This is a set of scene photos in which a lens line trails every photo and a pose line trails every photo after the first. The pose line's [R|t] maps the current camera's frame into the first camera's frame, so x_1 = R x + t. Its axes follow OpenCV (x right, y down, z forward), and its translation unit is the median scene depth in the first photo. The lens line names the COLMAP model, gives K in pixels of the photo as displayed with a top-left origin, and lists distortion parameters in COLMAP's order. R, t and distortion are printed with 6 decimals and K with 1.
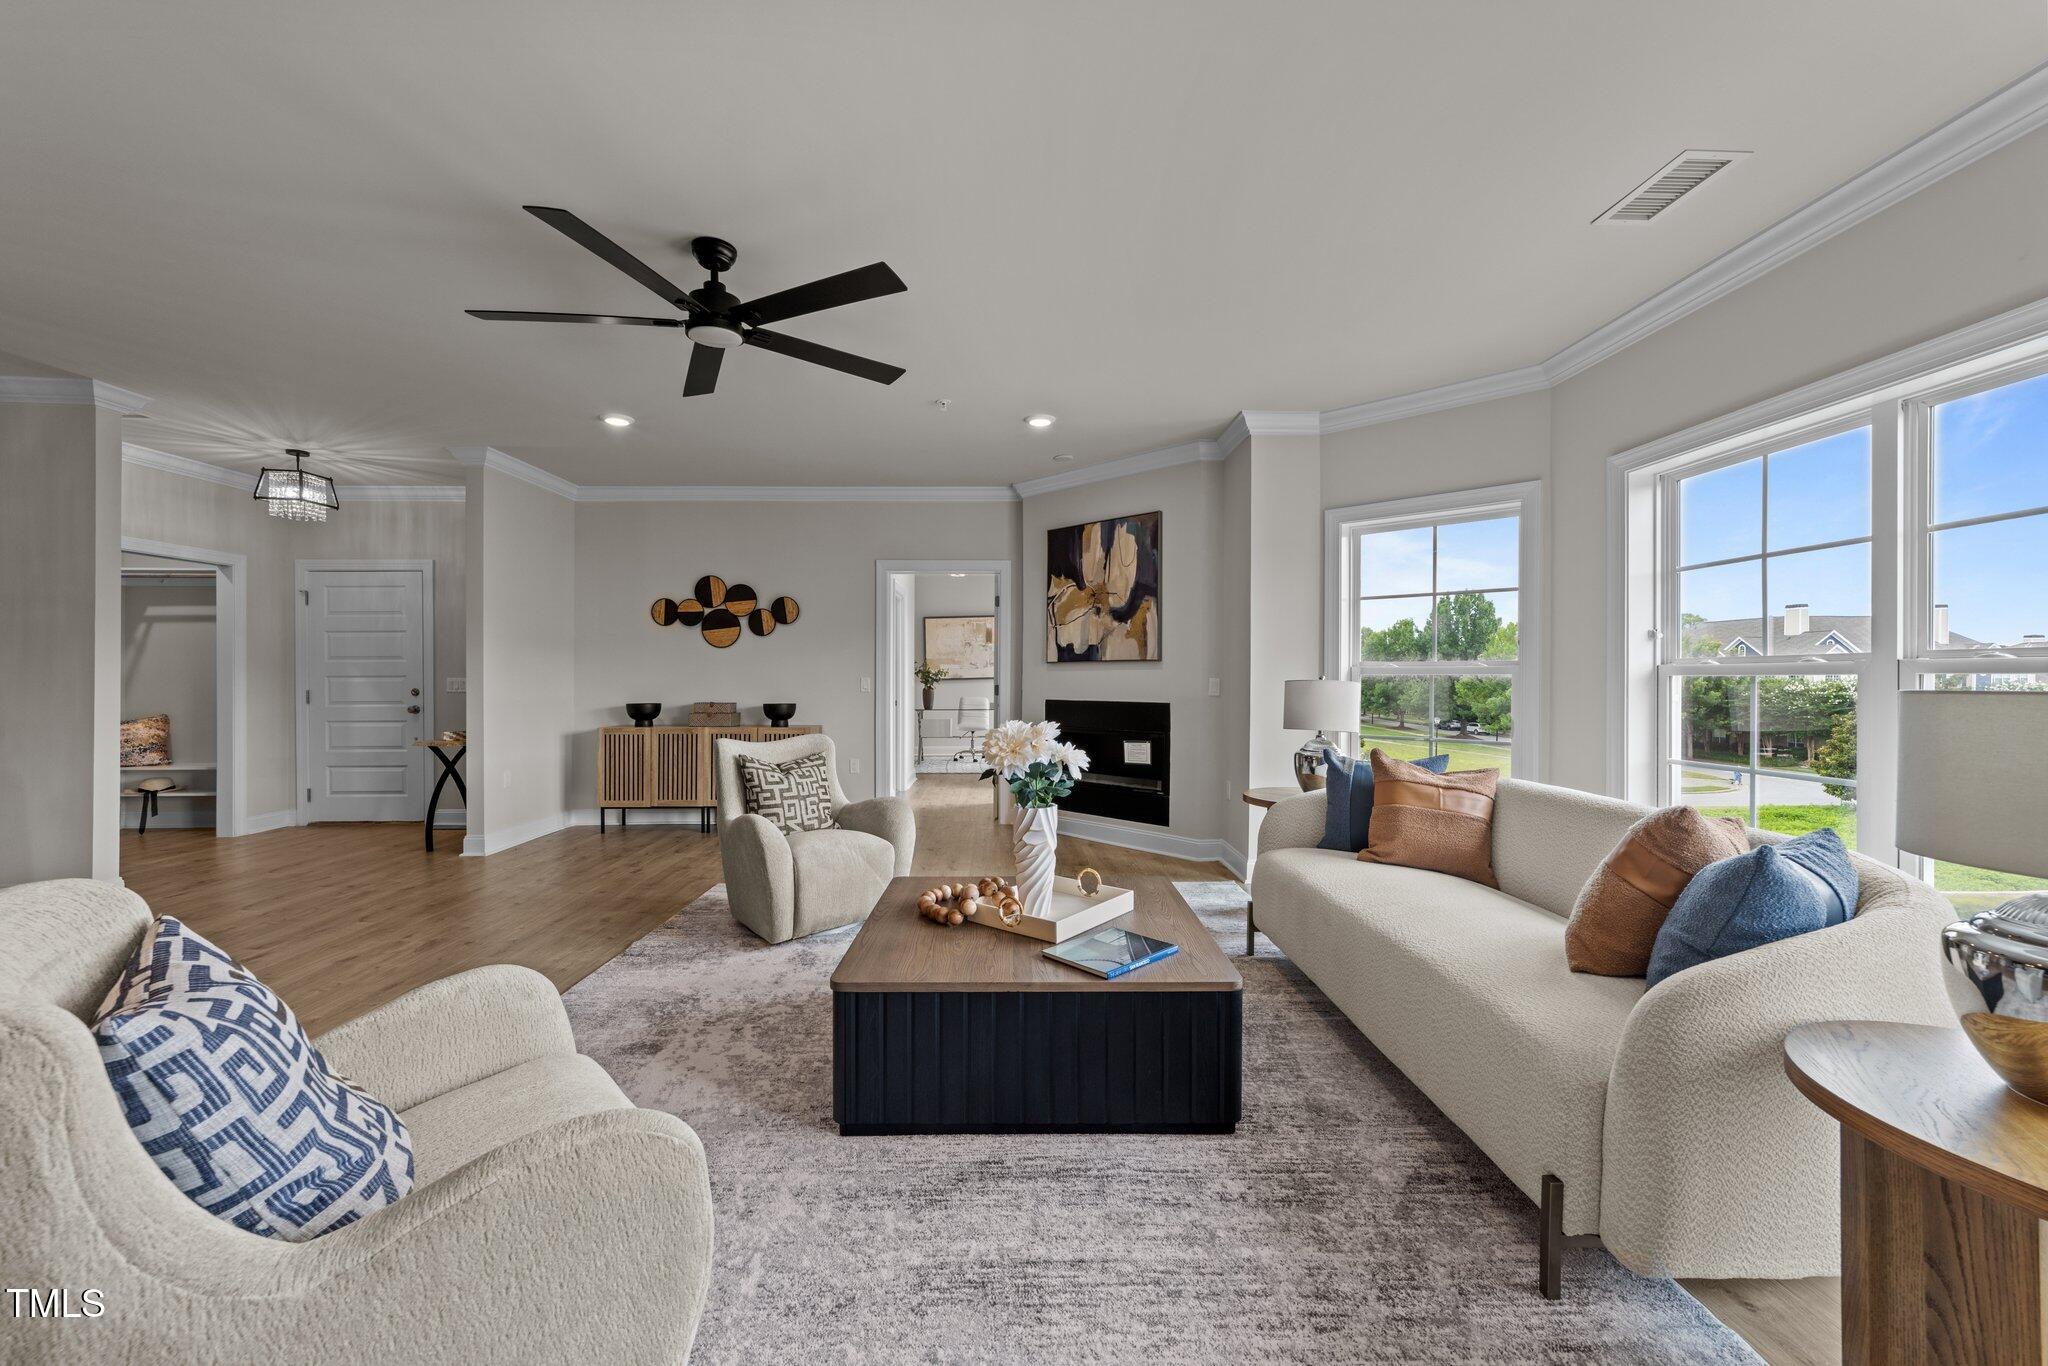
lens RADIAL K [[777.9, 0, 1027.5], [0, 777.9, 677.2], [0, 0, 1]] dist [-0.019936, 0.000028]
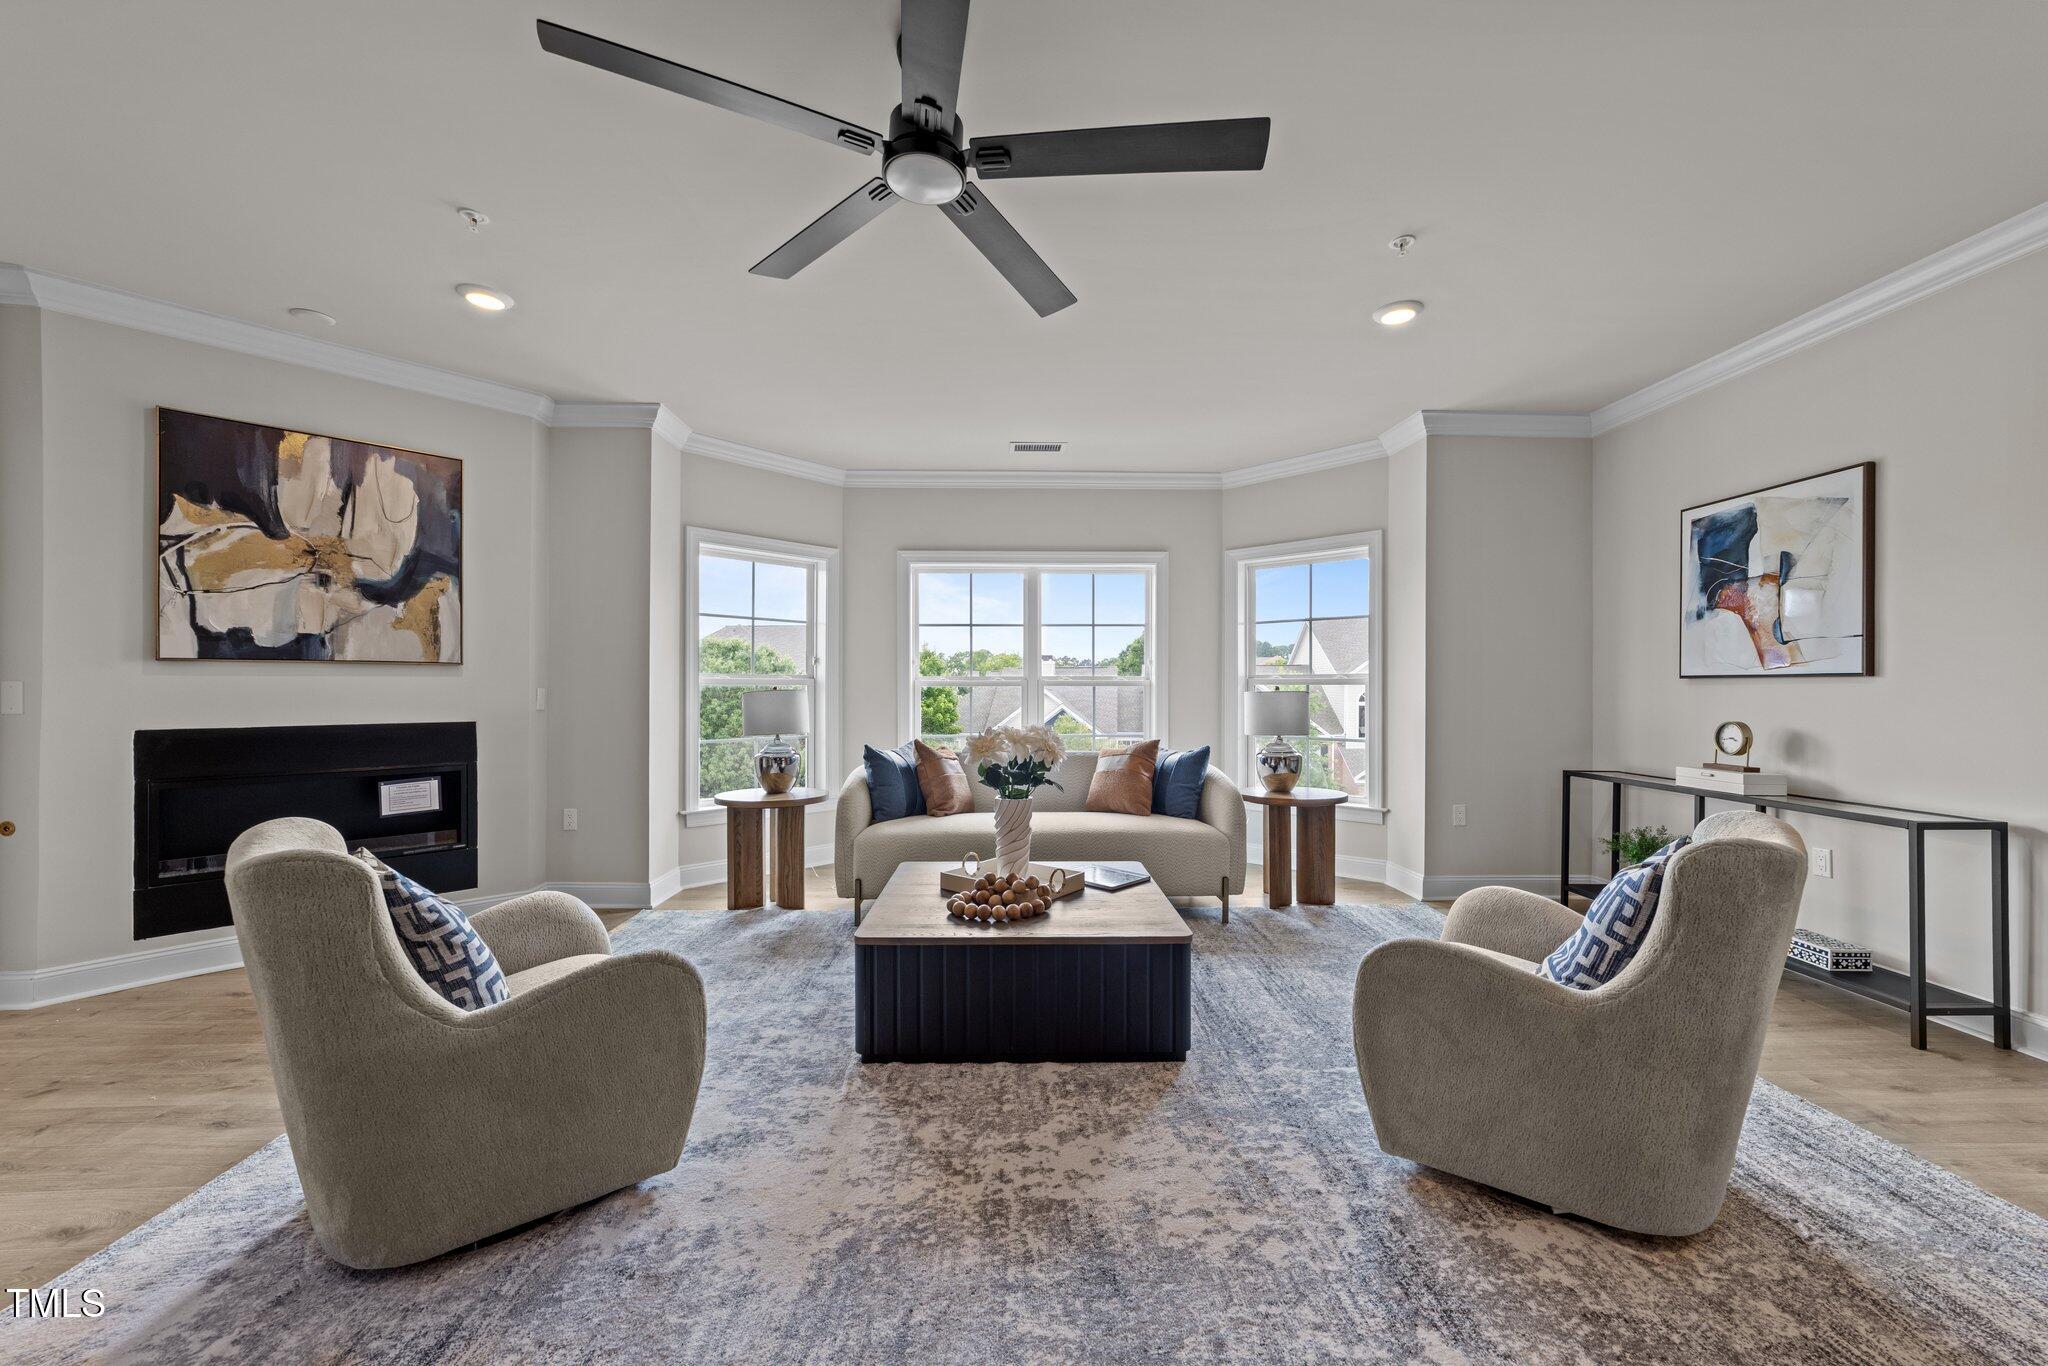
lens RADIAL K [[777.9, 0, 1027.5], [0, 777.9, 677.2], [0, 0, 1]] dist [-0.019936, 0.000028]
pose [[-0.002574, 0.016306, 0.999864, -0.537624], [0.001607, 0.999866, -0.016302, 0.003287], [-0.999995, 0.001565, -0.002599, 0.457346]]
